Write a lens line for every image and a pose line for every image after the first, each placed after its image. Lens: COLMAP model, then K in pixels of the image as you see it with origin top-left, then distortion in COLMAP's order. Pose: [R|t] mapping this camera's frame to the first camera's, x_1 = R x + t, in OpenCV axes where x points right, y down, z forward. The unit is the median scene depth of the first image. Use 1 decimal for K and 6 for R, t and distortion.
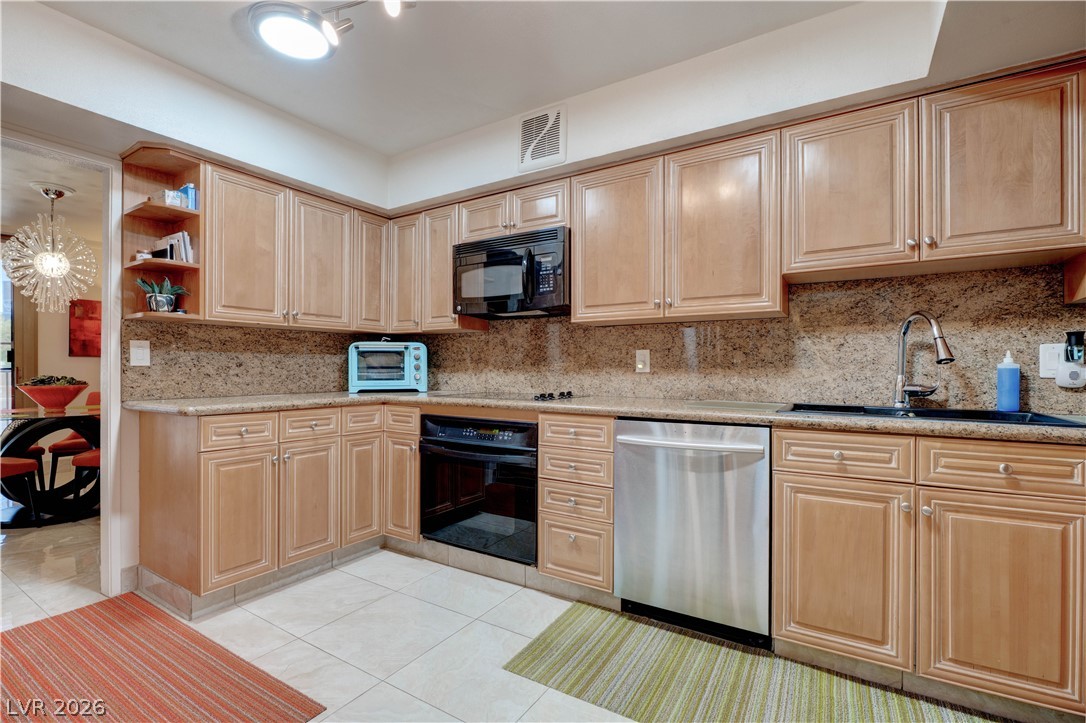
lens RADIAL K [[494.9, 0, 542.8], [0, 494.9, 372.4], [0, 0, 1]] dist [-0.001507, 0.001990]
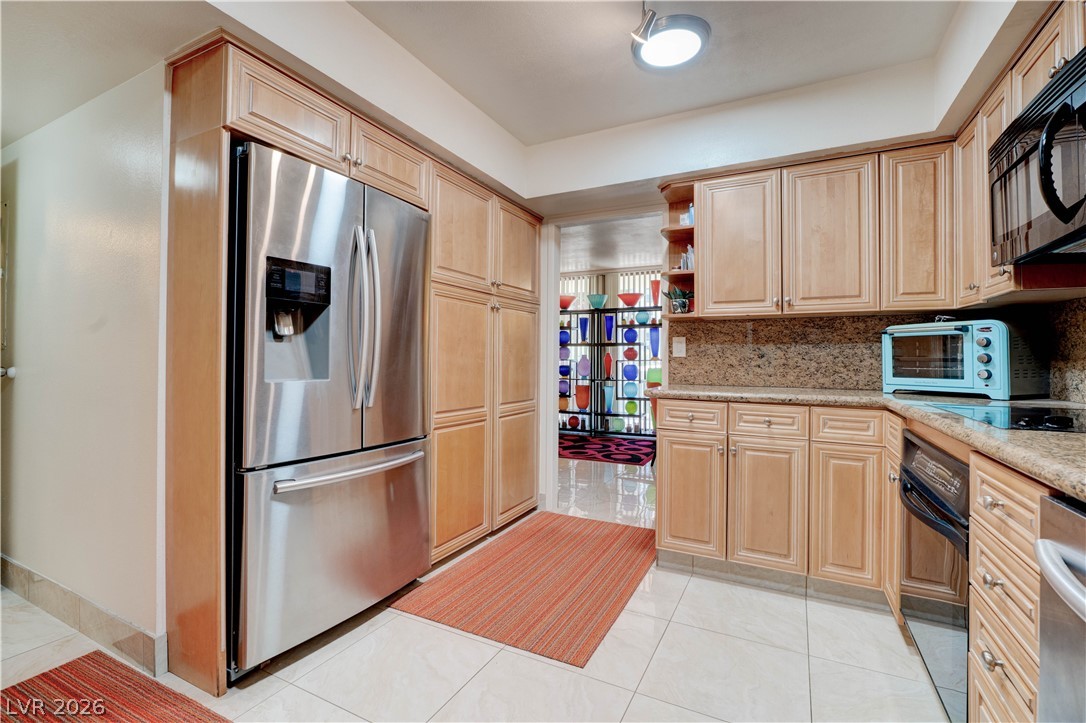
lens RADIAL K [[494.9, 0, 532.9], [0, 494.9, 353.4], [0, 0, 1]] dist [-0.001507, 0.001990]
pose [[0.092847, -0.010795, -0.995622, 0.367219], [-0.016559, 0.999786, -0.012385, -0.000702], [0.995543, 0.017636, 0.092648, 0.441951]]
